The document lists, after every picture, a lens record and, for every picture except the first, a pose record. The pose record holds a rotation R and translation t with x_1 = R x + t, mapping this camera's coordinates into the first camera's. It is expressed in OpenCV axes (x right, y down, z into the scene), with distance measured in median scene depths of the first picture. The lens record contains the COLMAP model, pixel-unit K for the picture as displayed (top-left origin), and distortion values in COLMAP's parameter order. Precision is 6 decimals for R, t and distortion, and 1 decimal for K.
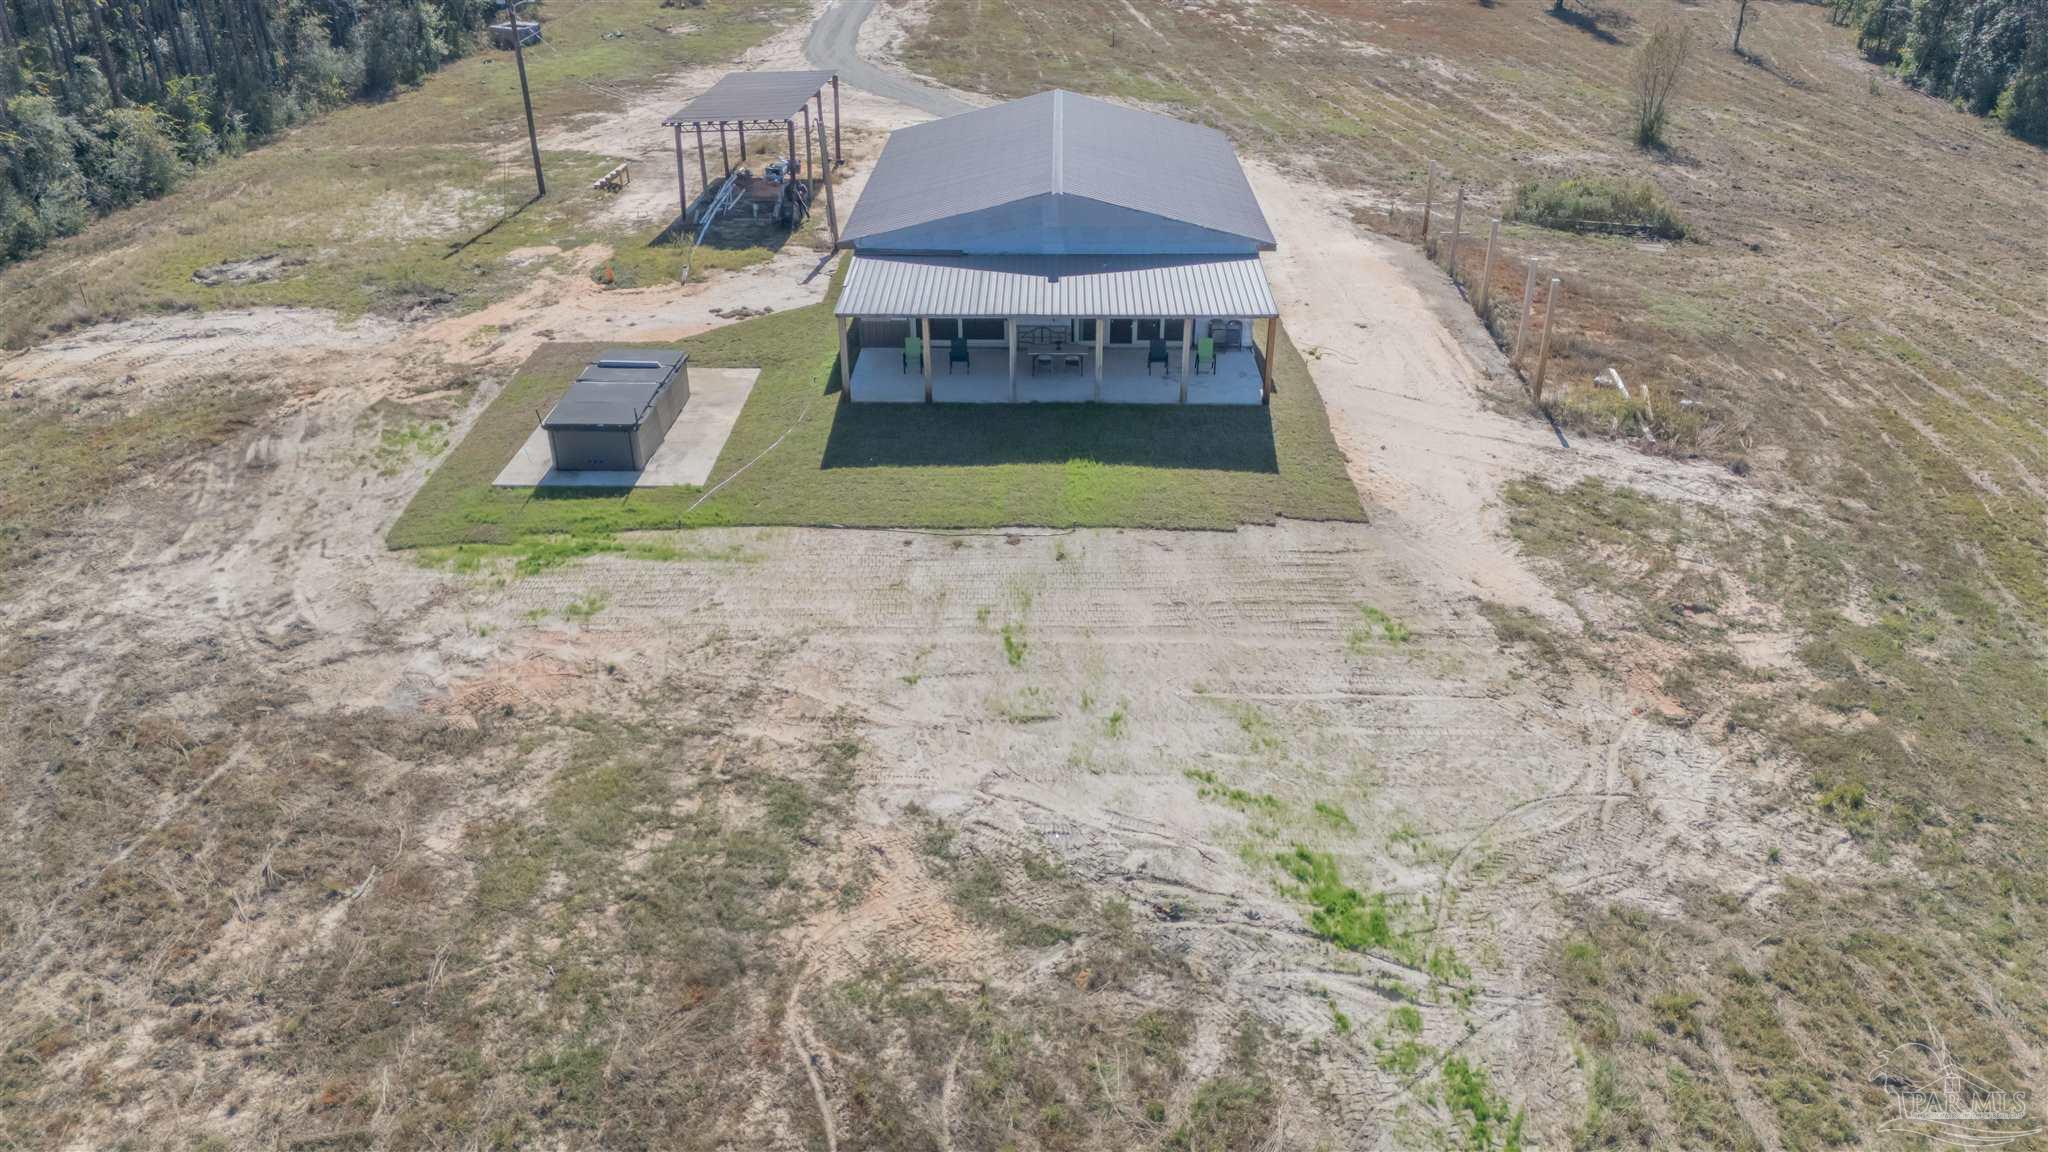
lens RADIAL K [[1486.8, 0, 1034.1], [0, 1486.8, 581.6], [0, 0, 1]] dist [0.098369, -0.104138]
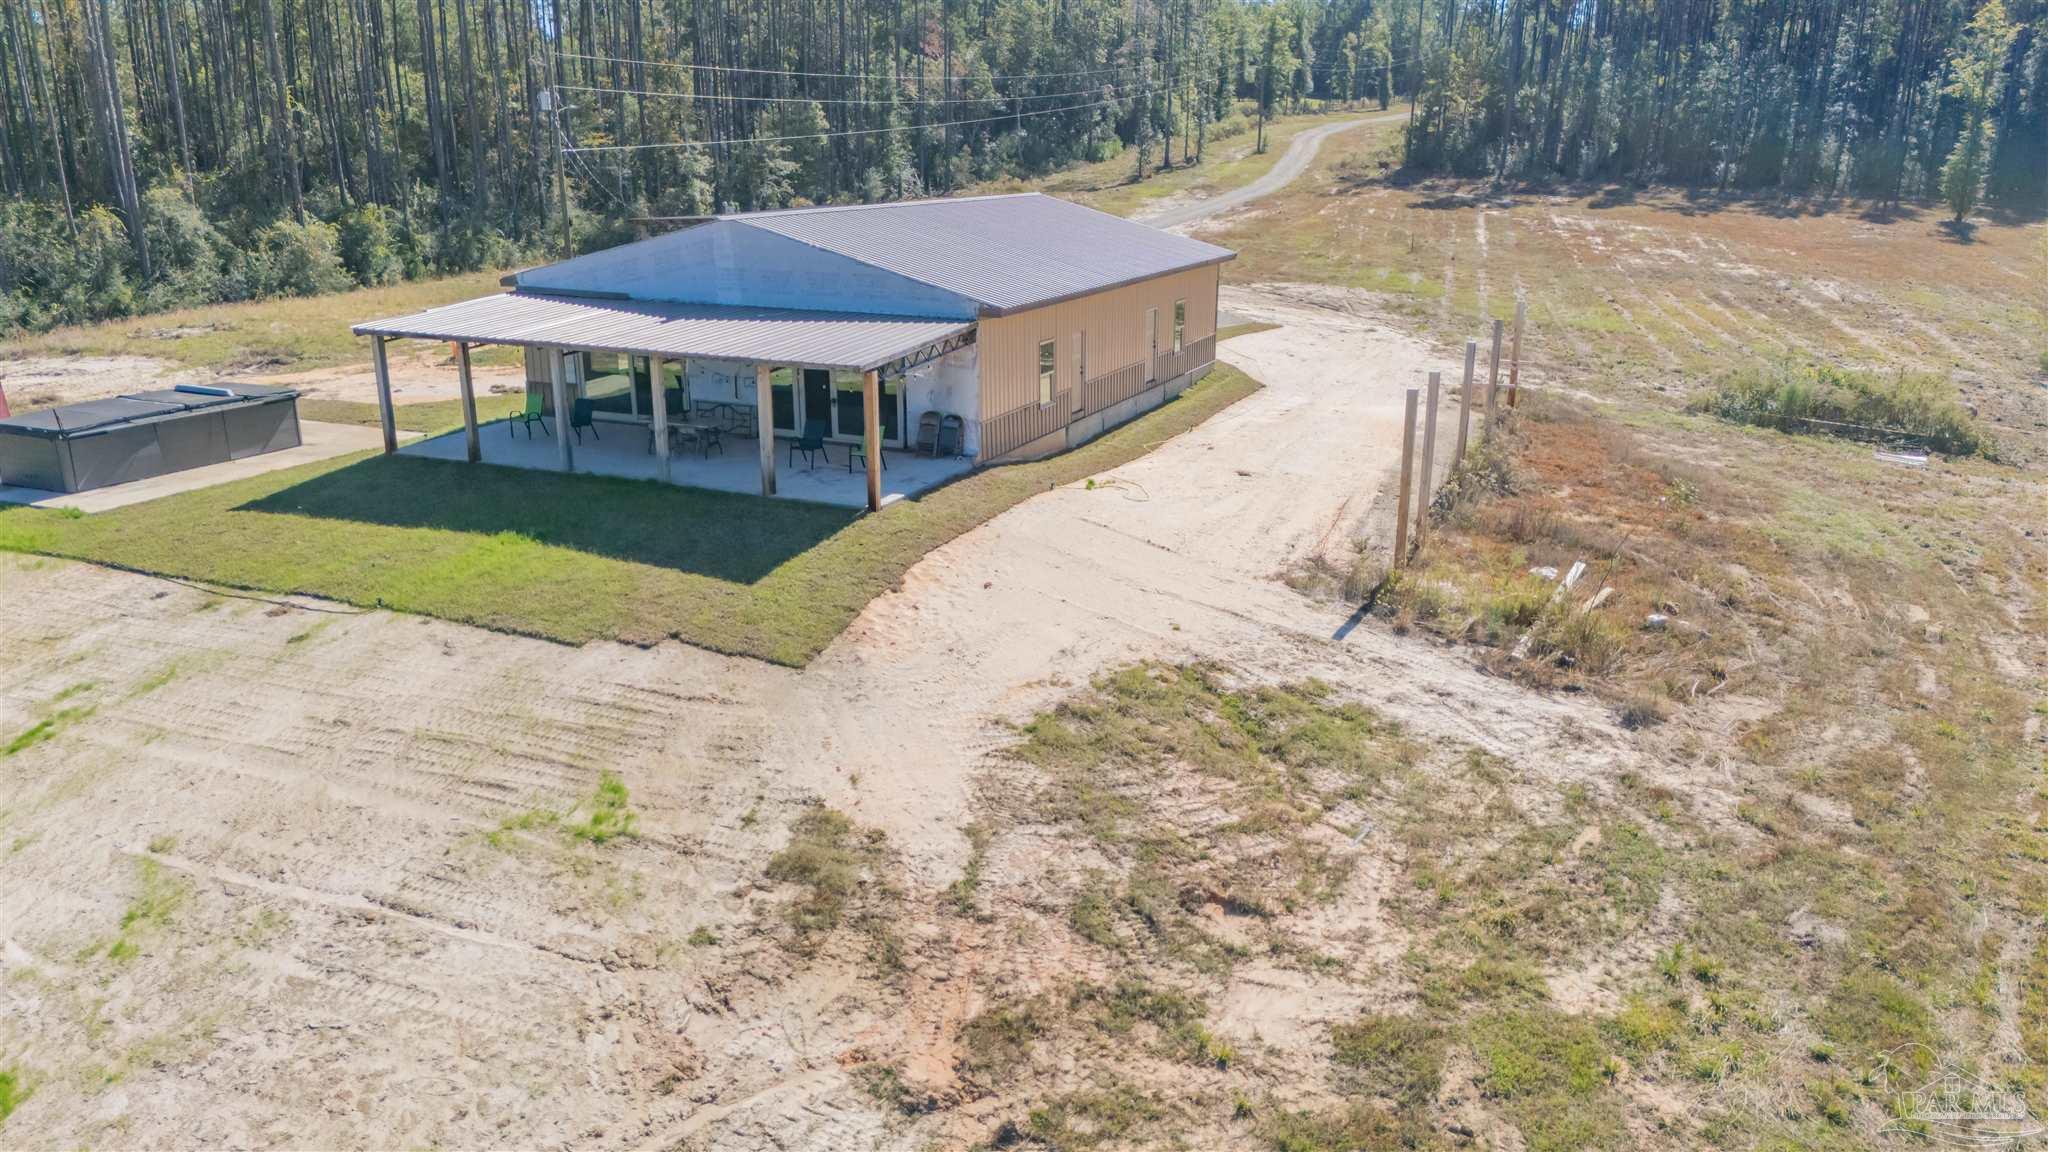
lens RADIAL K [[1486.8, 0, 1034.1], [0, 1486.8, 581.6], [0, 0, 1]] dist [0.098369, -0.104138]
pose [[0.921495, 0.114237, -0.371210, 0.486651], [-0.182945, 0.970764, -0.155400, 0.002496], [0.342604, 0.211112, 0.915453, 0.436186]]
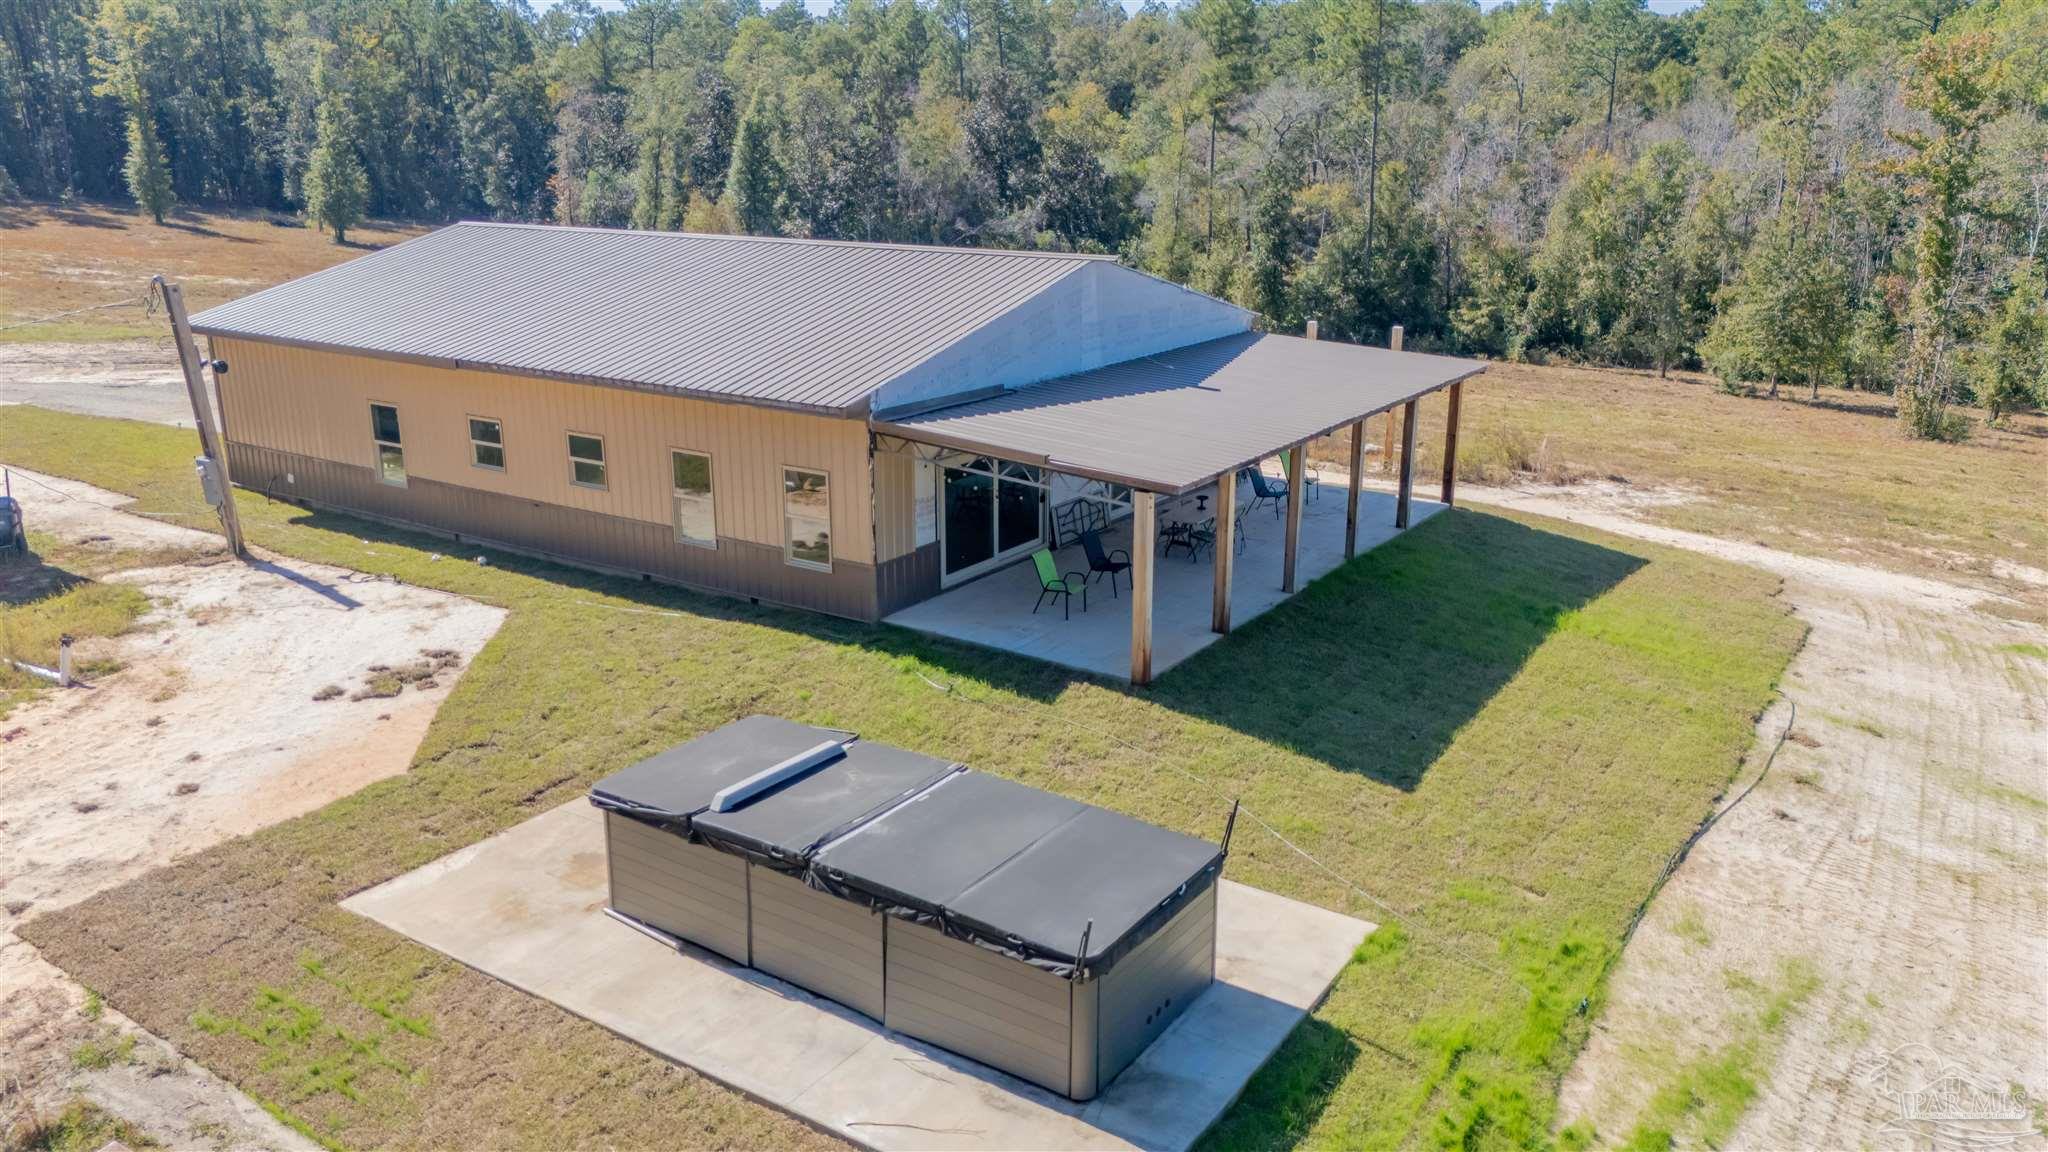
lens RADIAL K [[1511.8, 0, 1024.0], [0, 1511.8, 576.0], [0, 0, 1]] dist [0.078691, -0.112057]
pose [[0.546762, -0.237937, 0.802768, -0.531379], [0.391138, 0.920310, 0.006373, -0.174156], [-0.740312, 0.310509, 0.596257, 0.762700]]
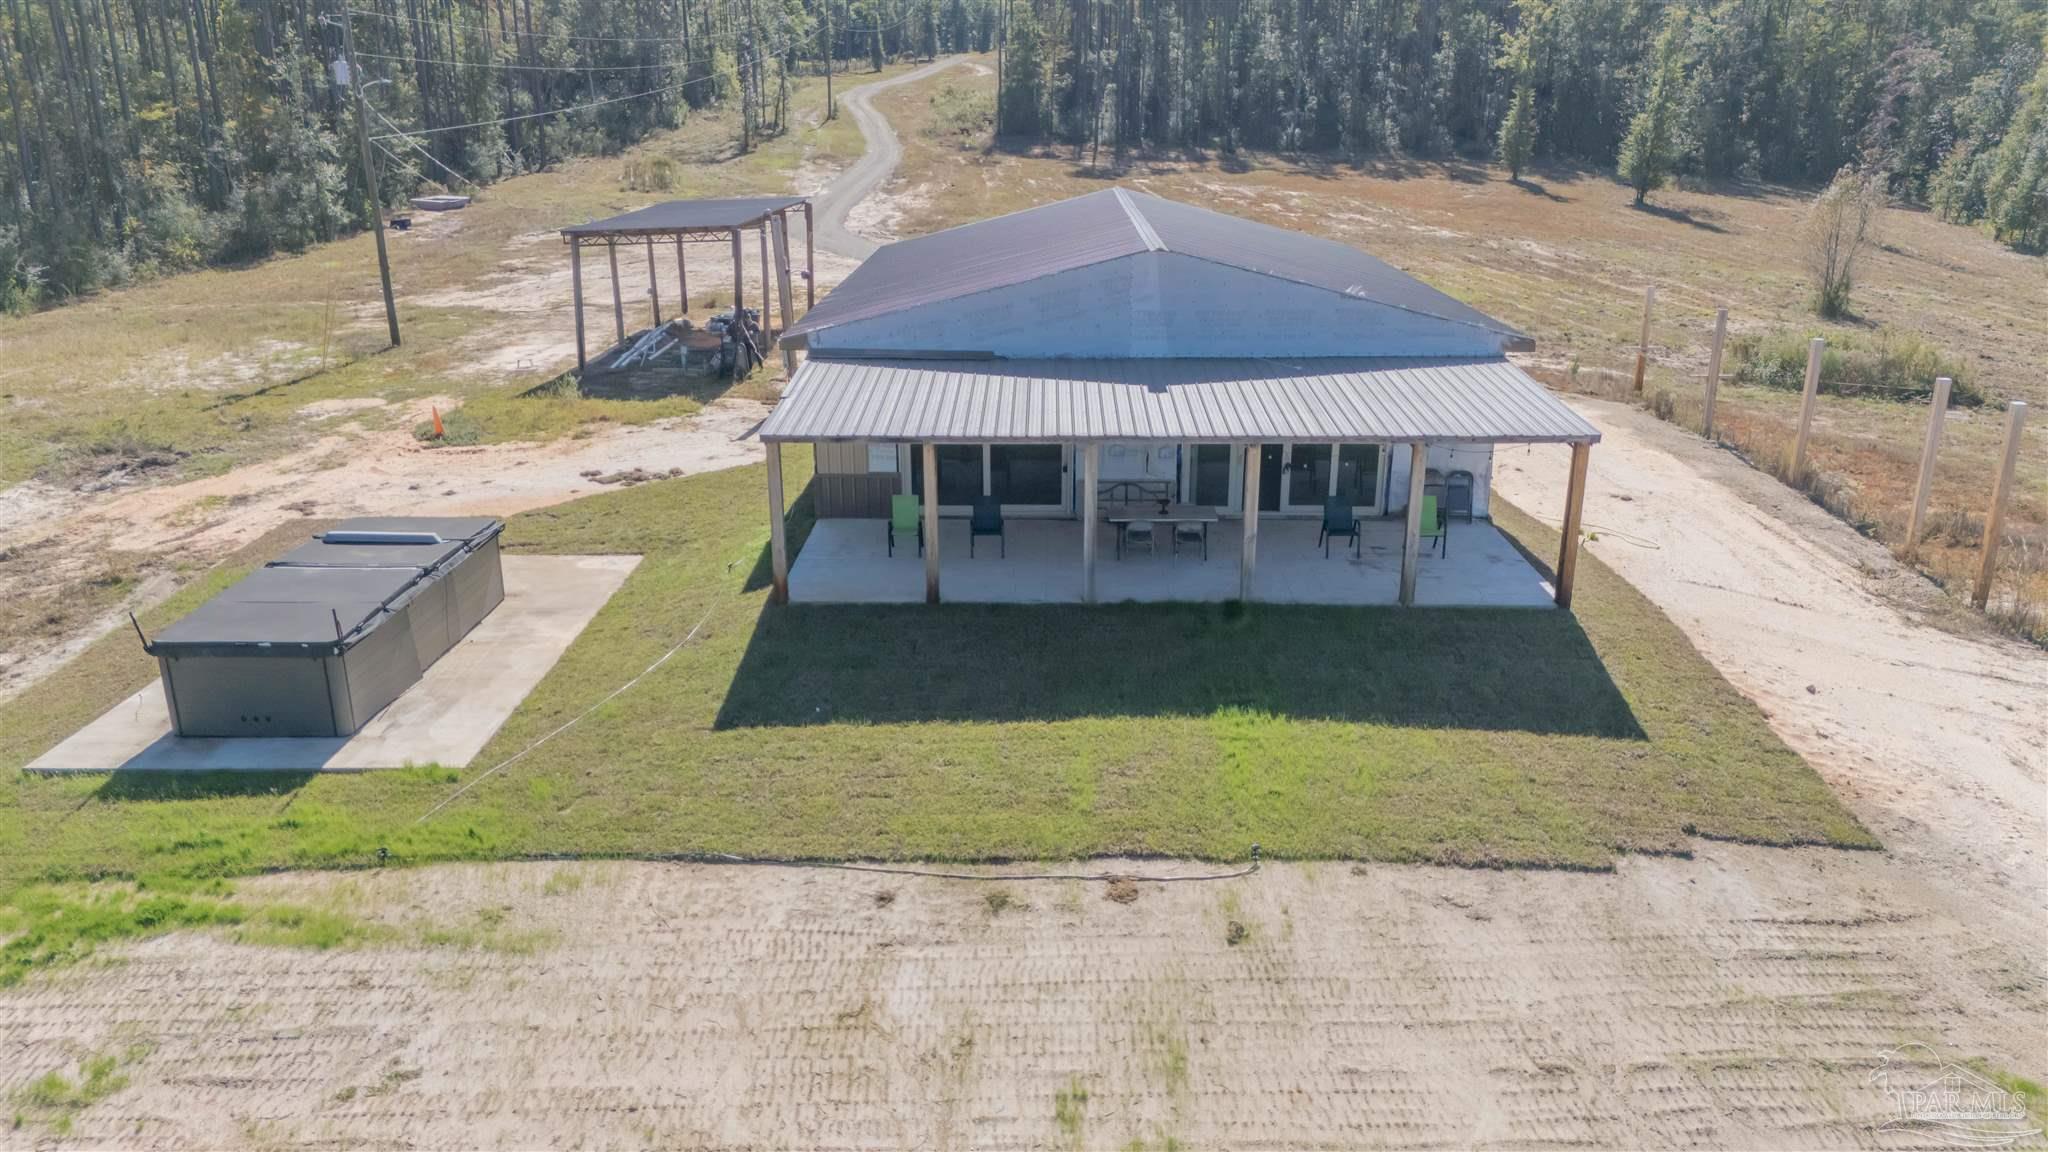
lens RADIAL K [[1486.8, 0, 1034.1], [0, 1486.8, 581.6], [0, 0, 1]] dist [0.098369, -0.104138]
pose [[0.999989, -0.000557, 0.004702, -0.037824], [0.001327, 0.986221, -0.165428, -0.040255], [-0.004545, 0.165433, 0.986211, 0.482041]]
